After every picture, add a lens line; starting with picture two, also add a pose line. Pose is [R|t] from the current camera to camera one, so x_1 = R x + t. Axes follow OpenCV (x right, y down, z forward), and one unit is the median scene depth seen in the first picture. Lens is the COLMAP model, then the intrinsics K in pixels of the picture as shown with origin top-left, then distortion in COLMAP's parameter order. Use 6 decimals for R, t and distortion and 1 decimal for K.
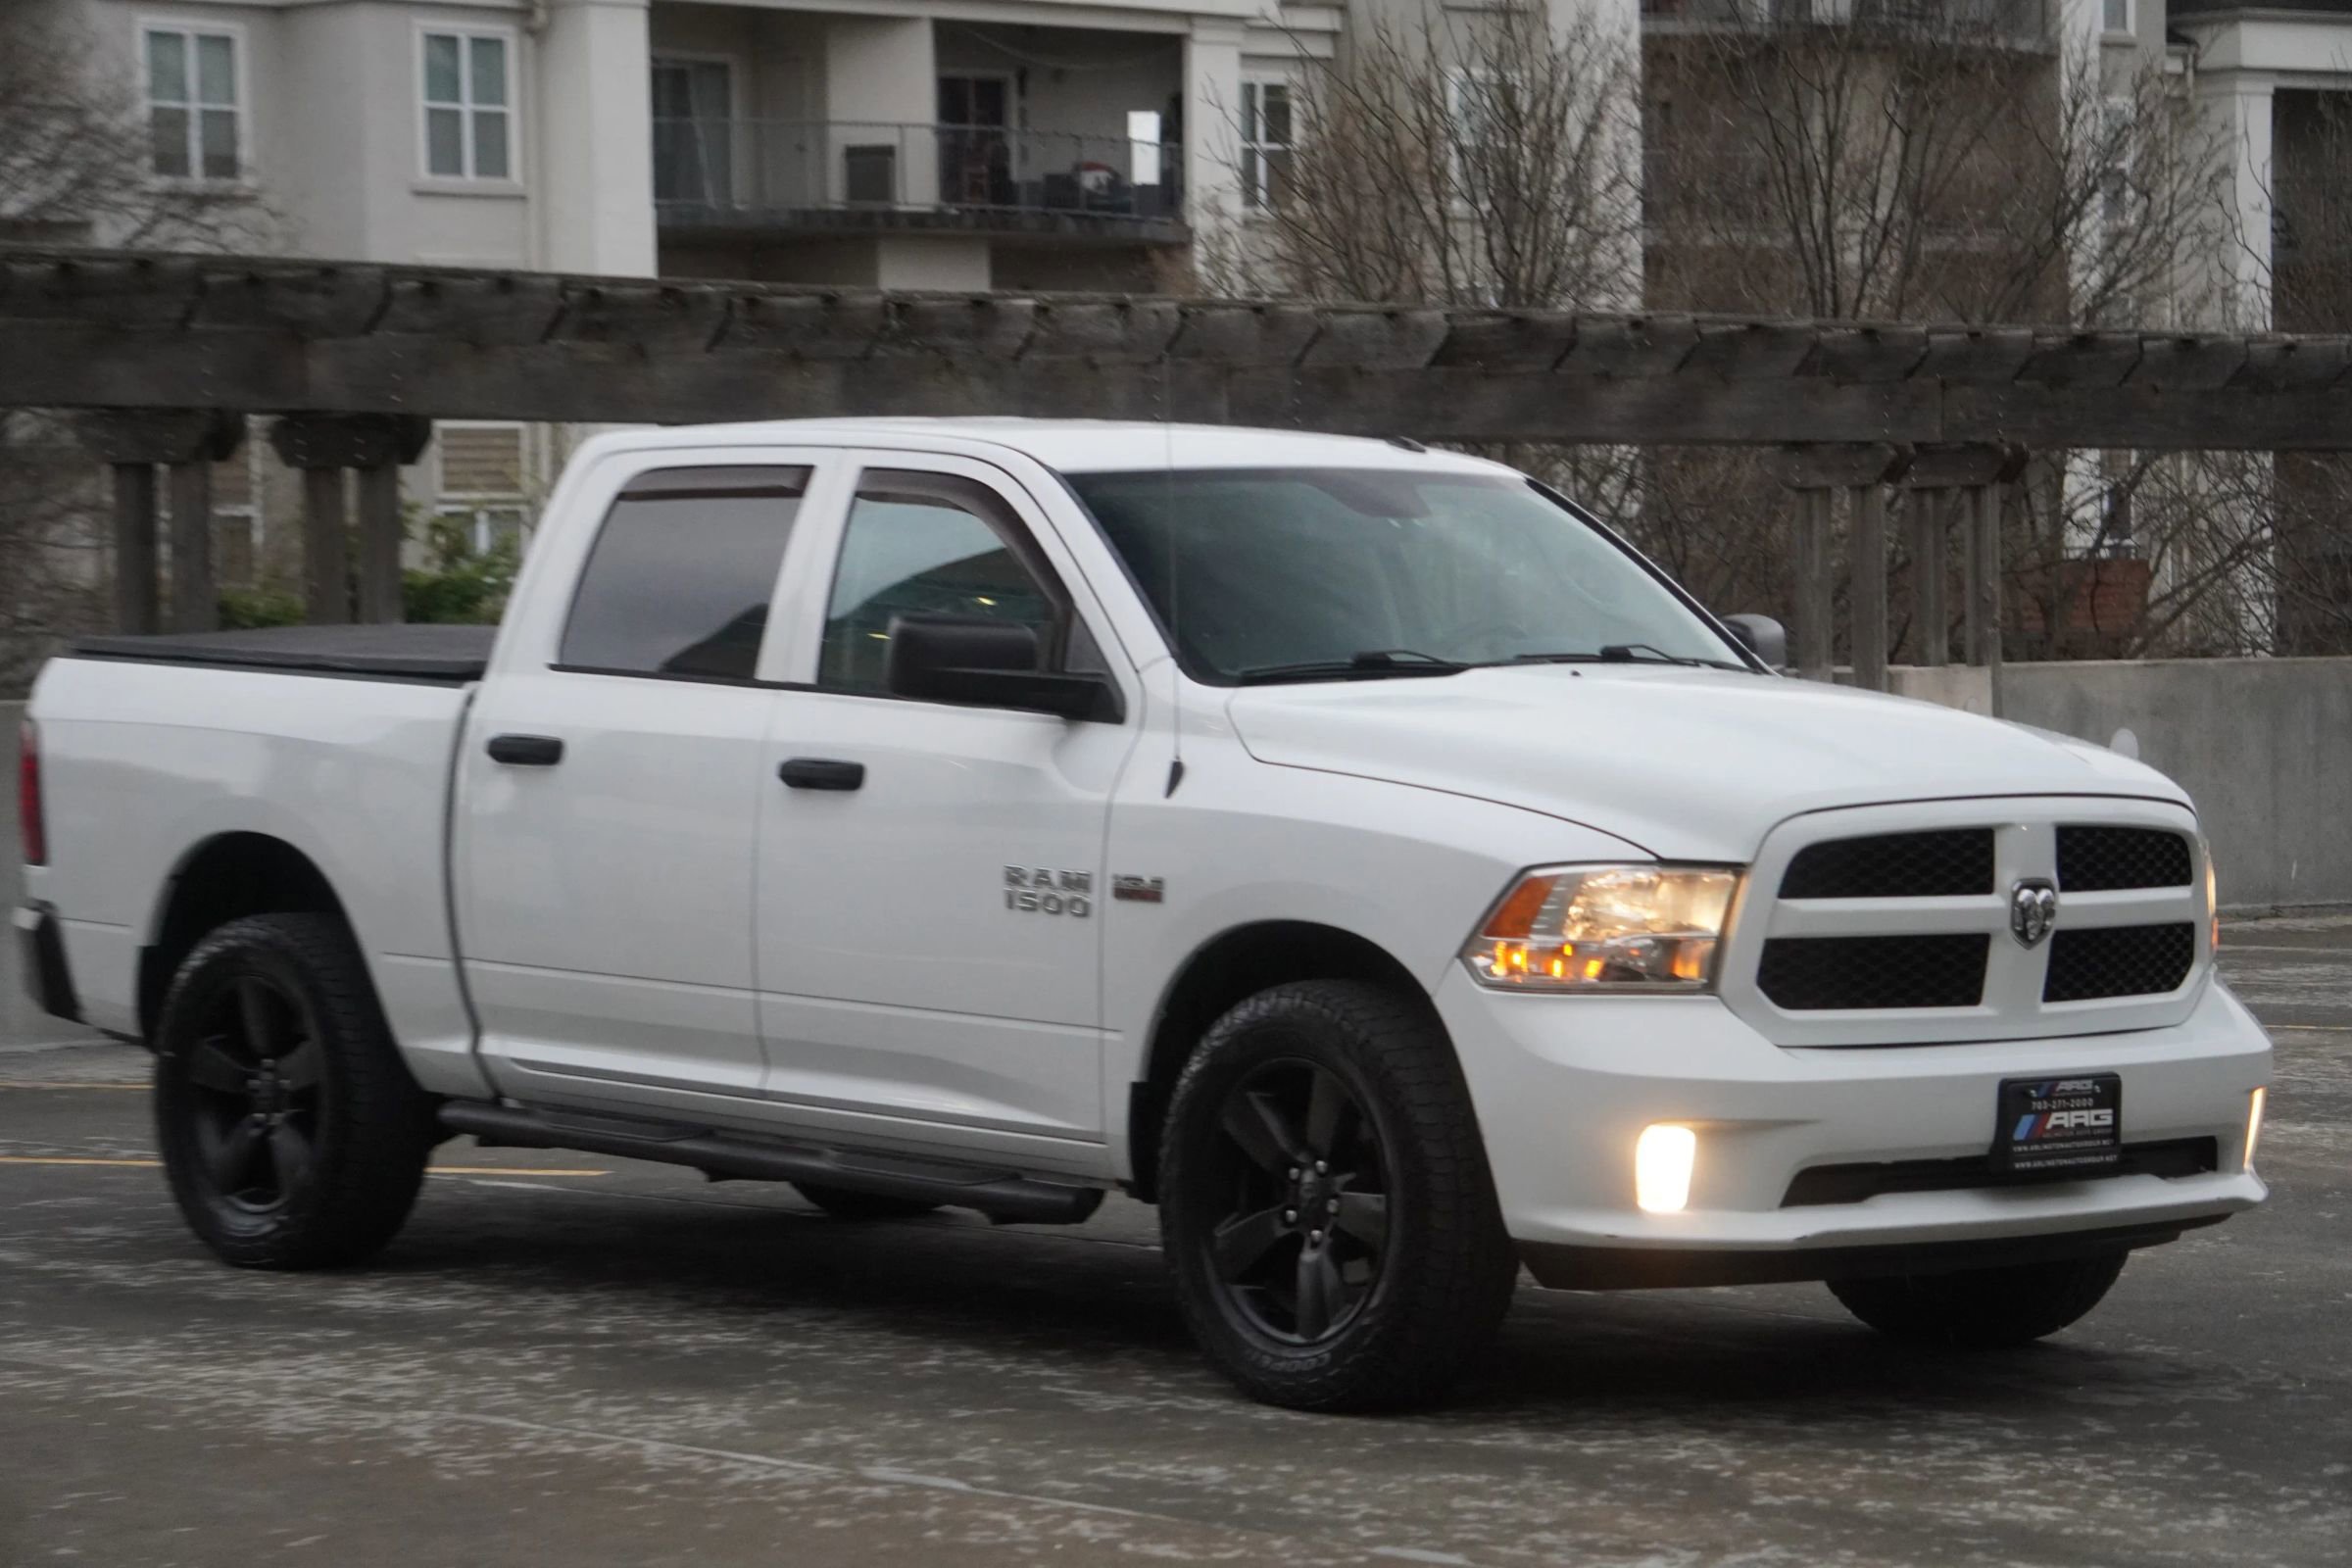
lens RADIAL K [[6557.2, 0, 1162.9], [0, 6557.2, 785.3], [0, 0, 1]] dist [0.421875, 2.994245]
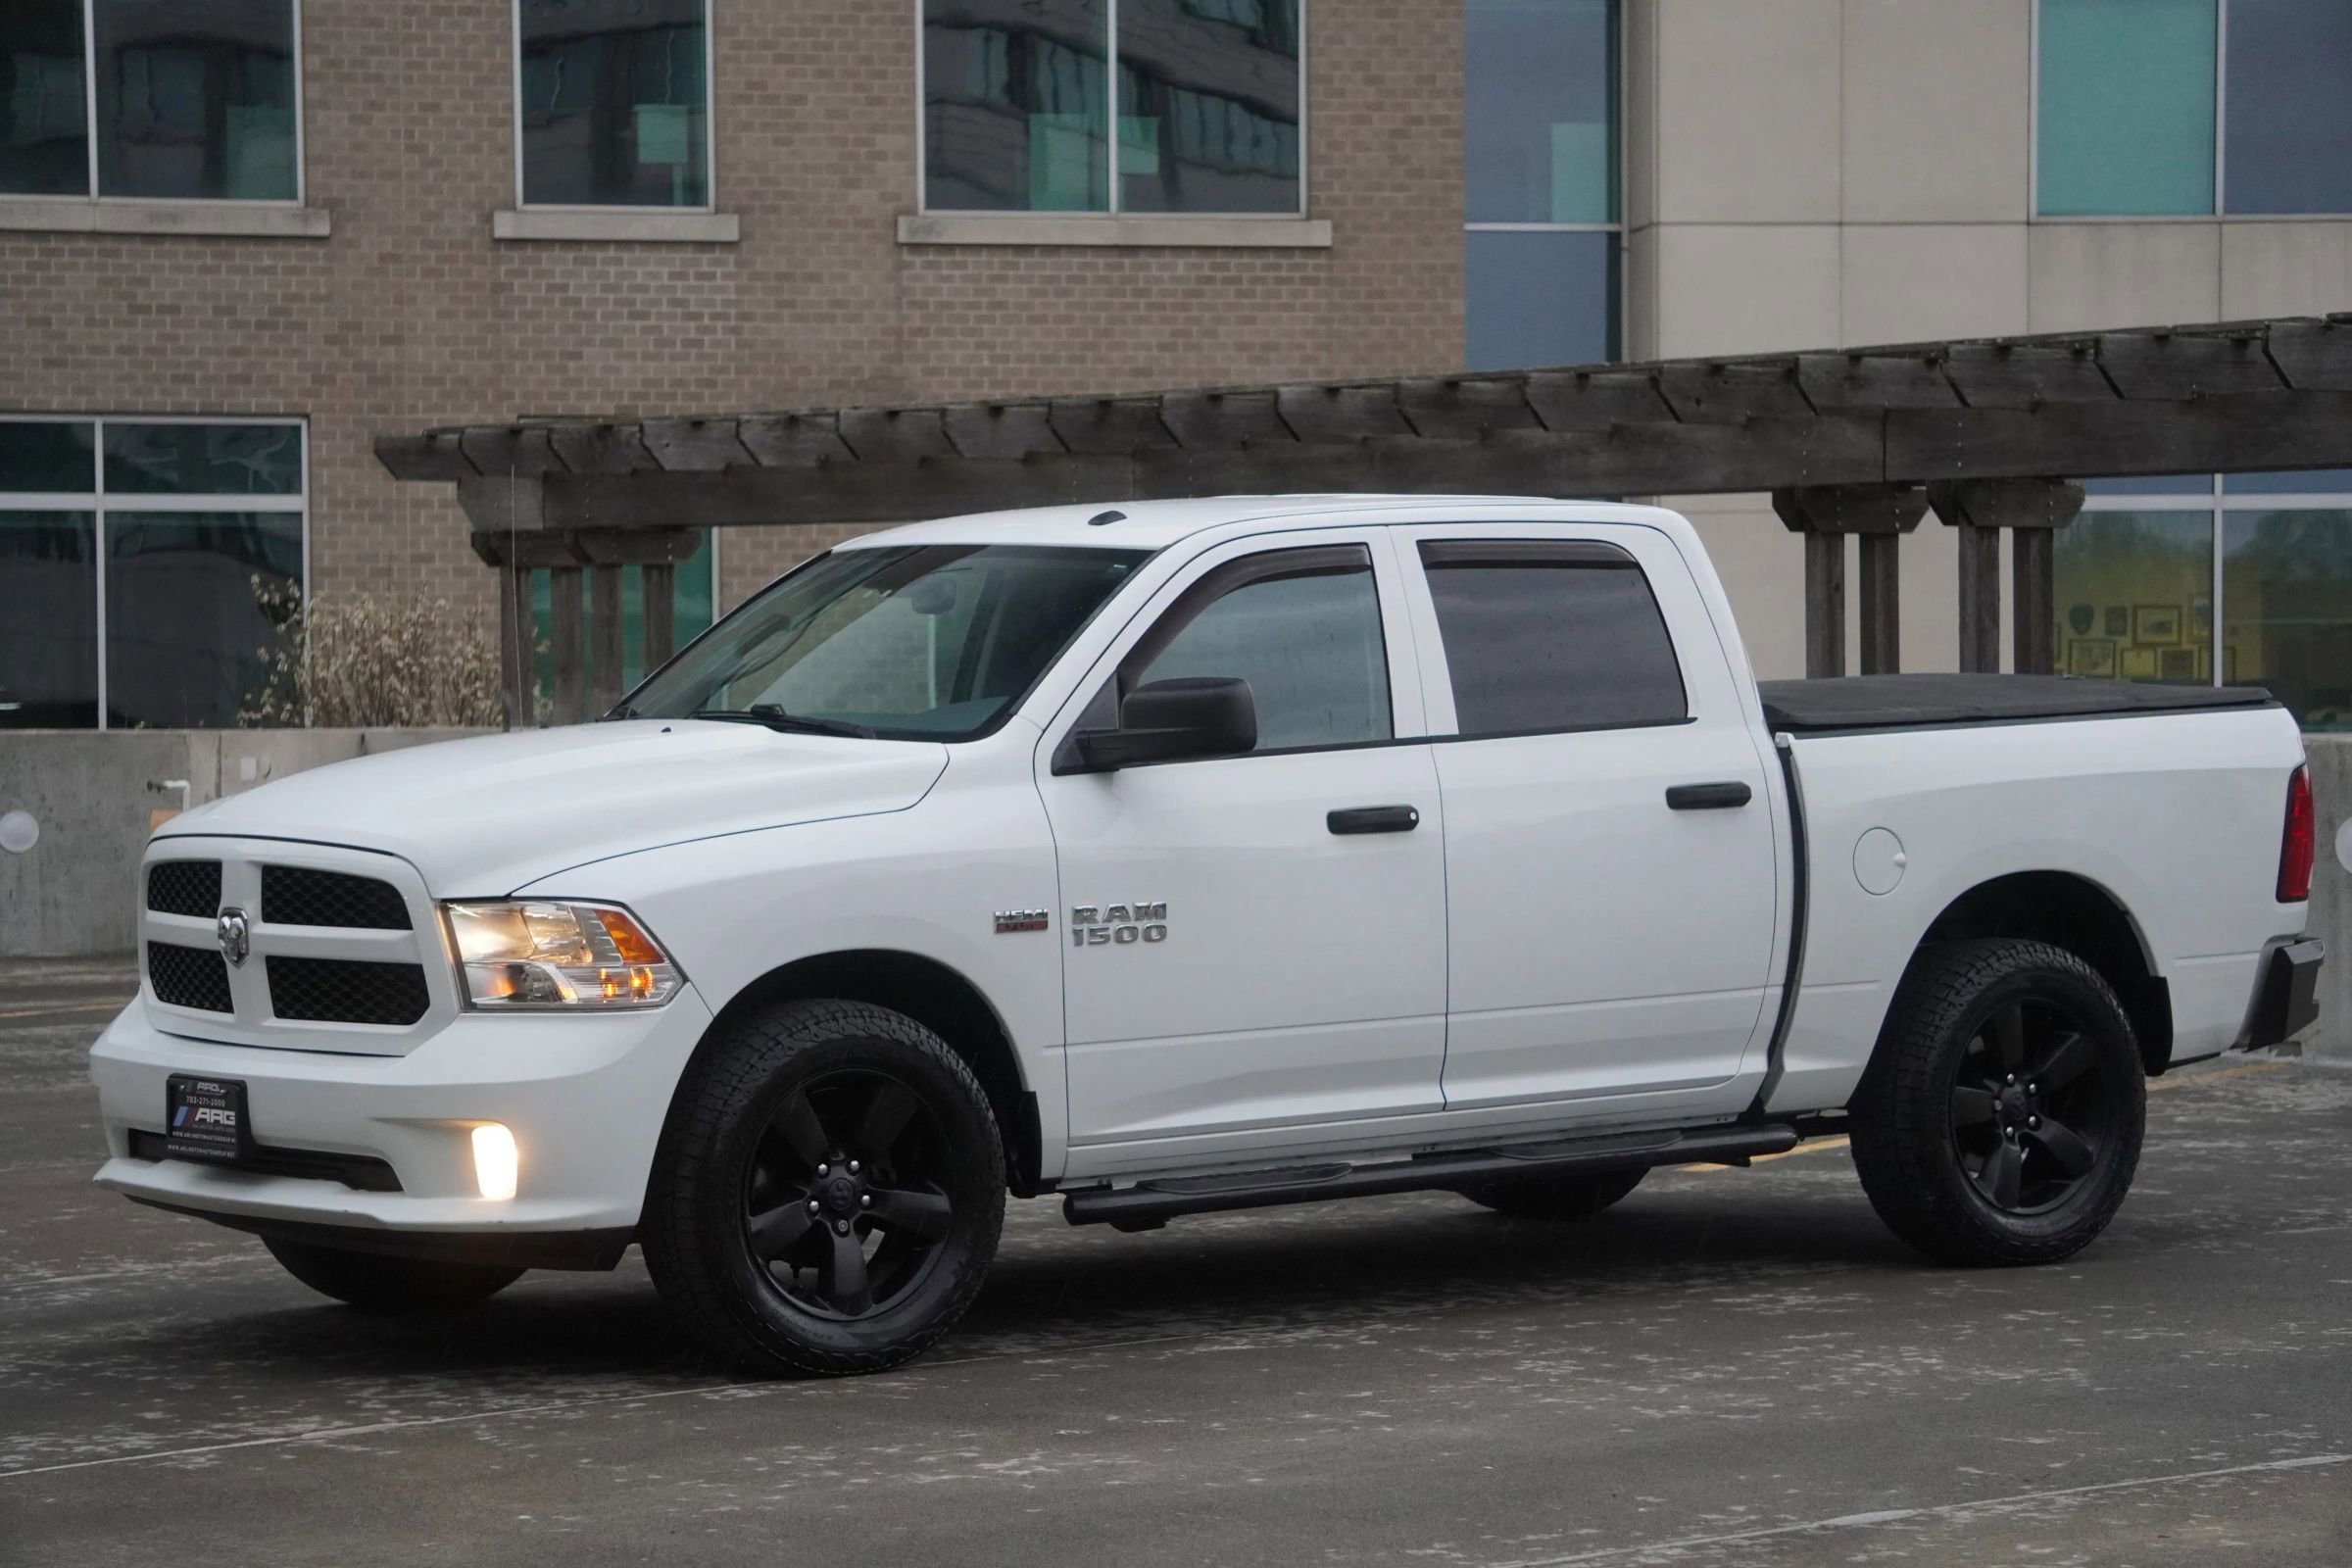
lens RADIAL K [[6435.1, 0, 1163.0], [0, 6435.1, 773.7], [0, 0, 1]] dist [0.384147, 2.596481]
pose [[-0.078105, 0.027718, -0.996560, 1.258422], [-0.024755, 0.999251, 0.029733, -0.047529], [0.996638, 0.026992, -0.077360, 1.252148]]
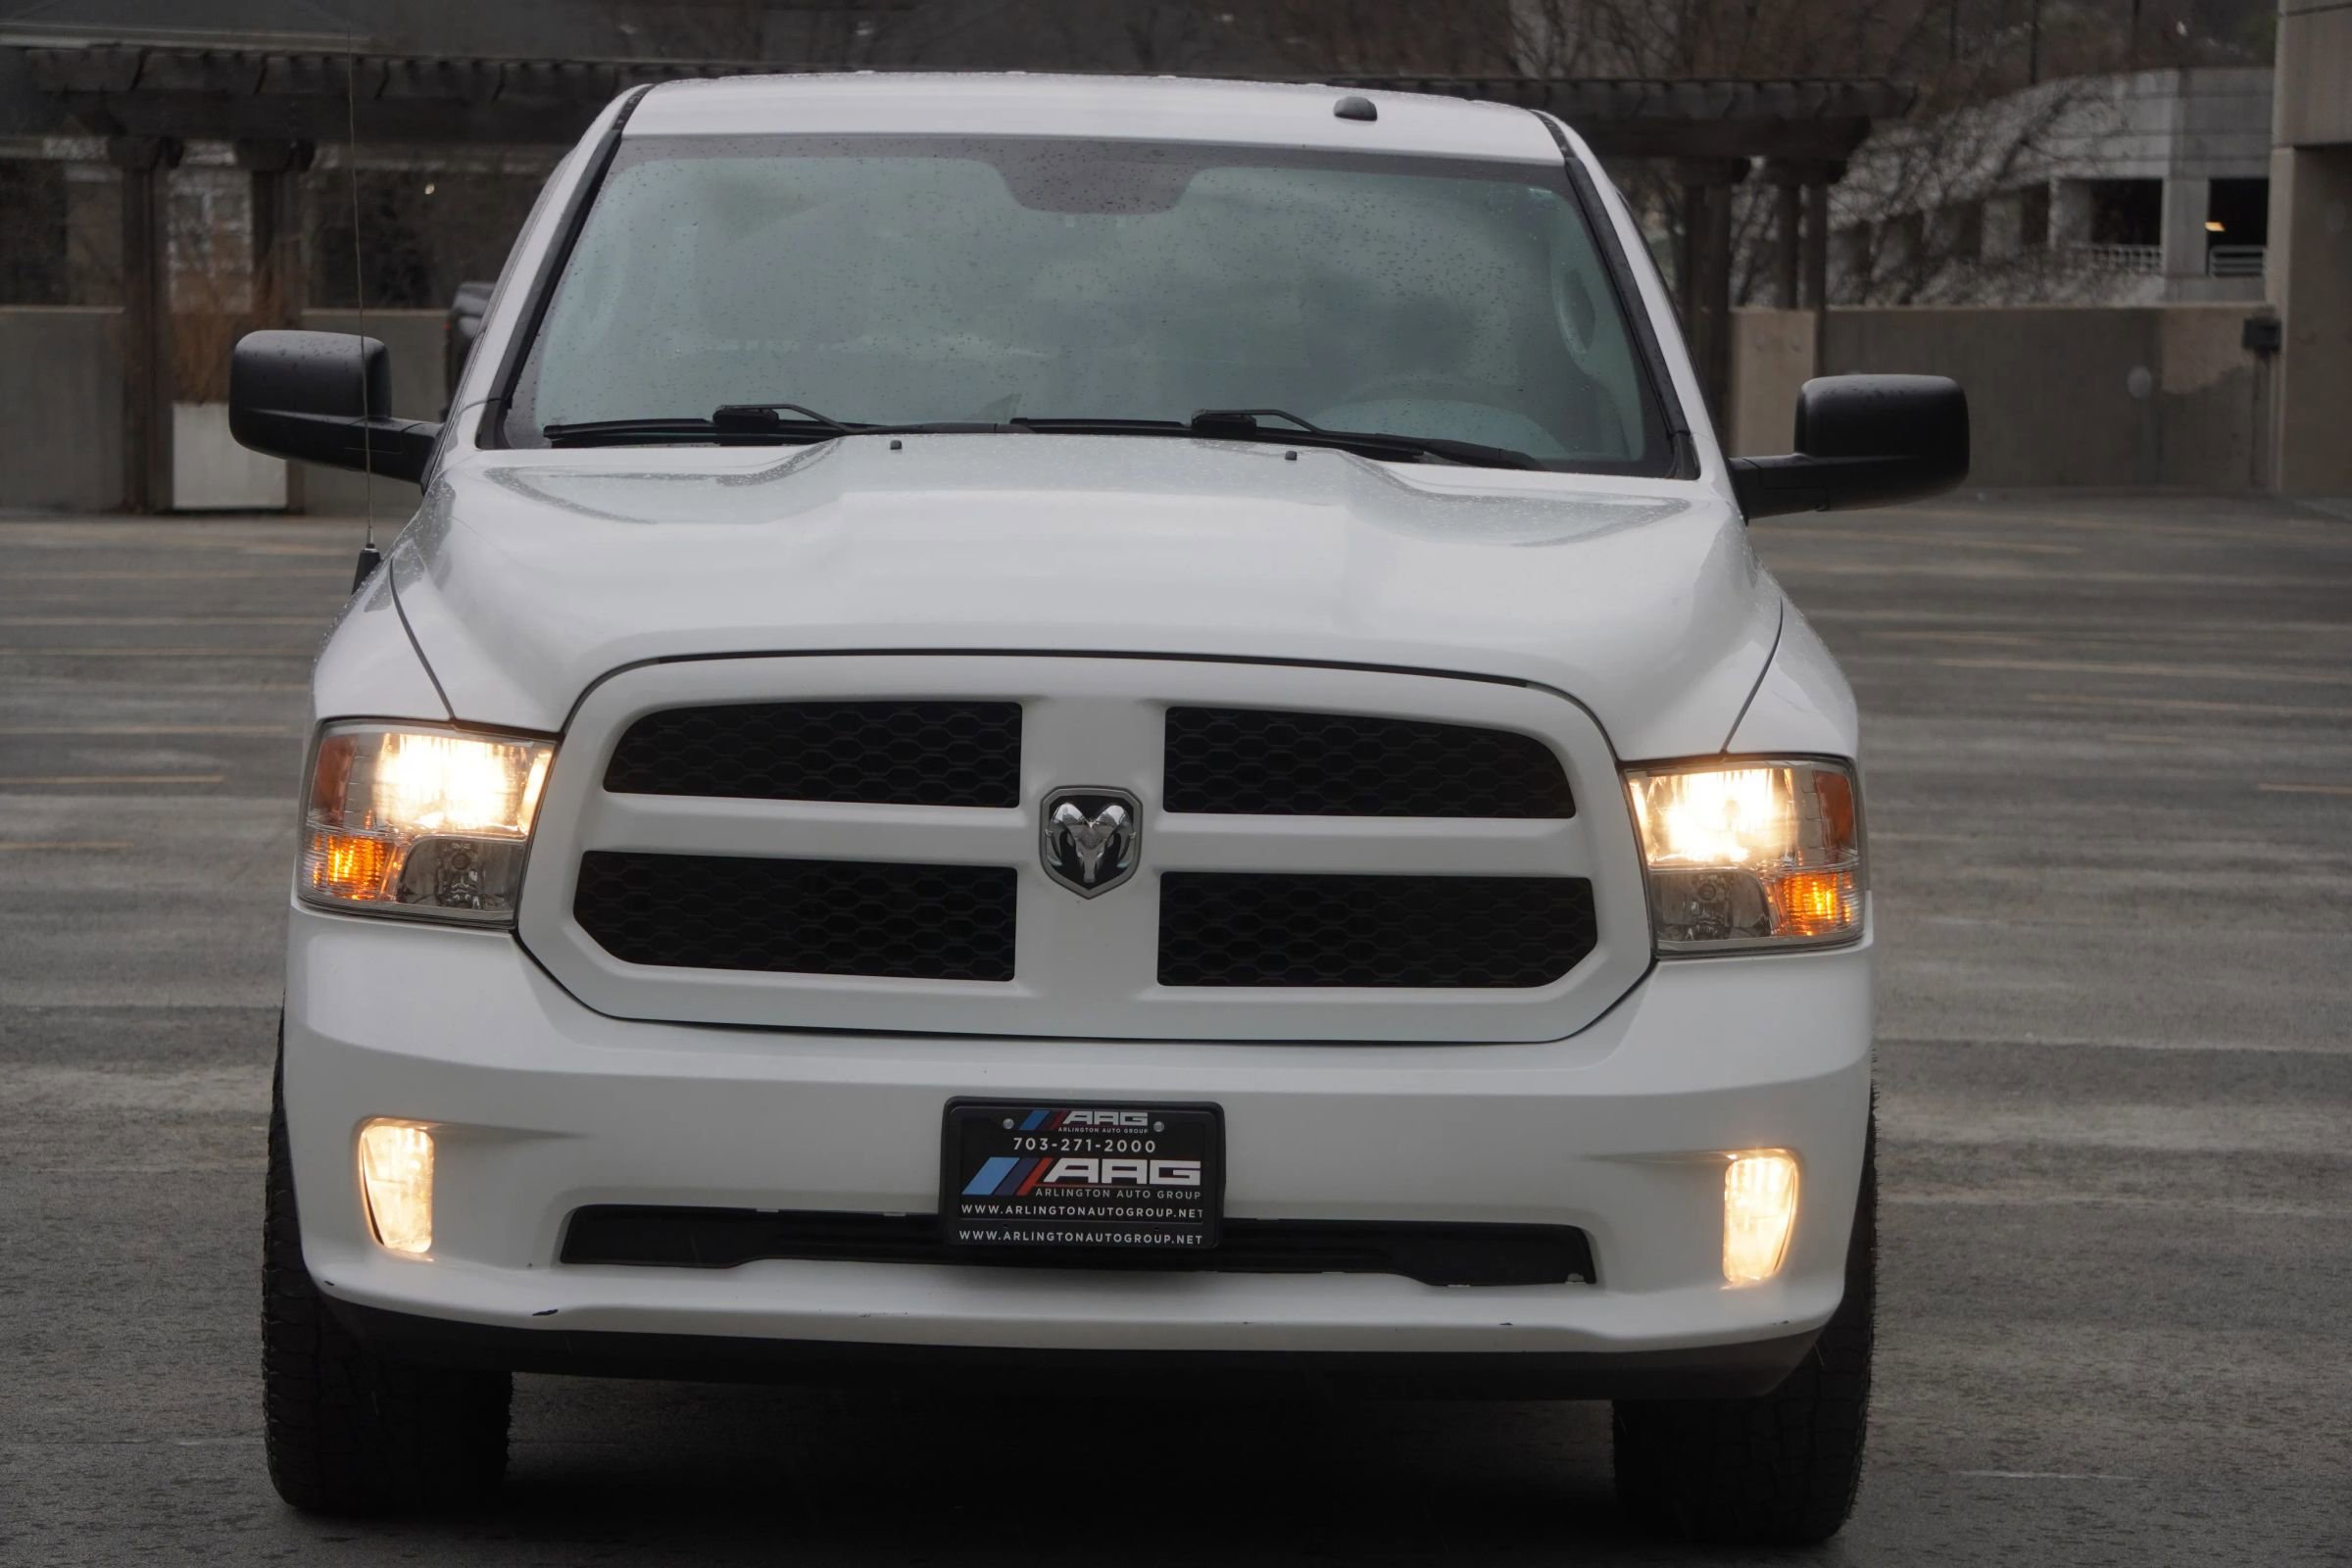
lens RADIAL K [[7966.1, 0, 1171.7], [0, 7966.1, 784.7], [0, 0, 1]] dist [0.638996, -0.130682]
pose [[0.756699, 0.056230, -0.651341, 0.632675], [-0.041531, 0.998416, 0.037943, -0.015181], [0.652443, -0.001661, 0.757836, 0.430070]]
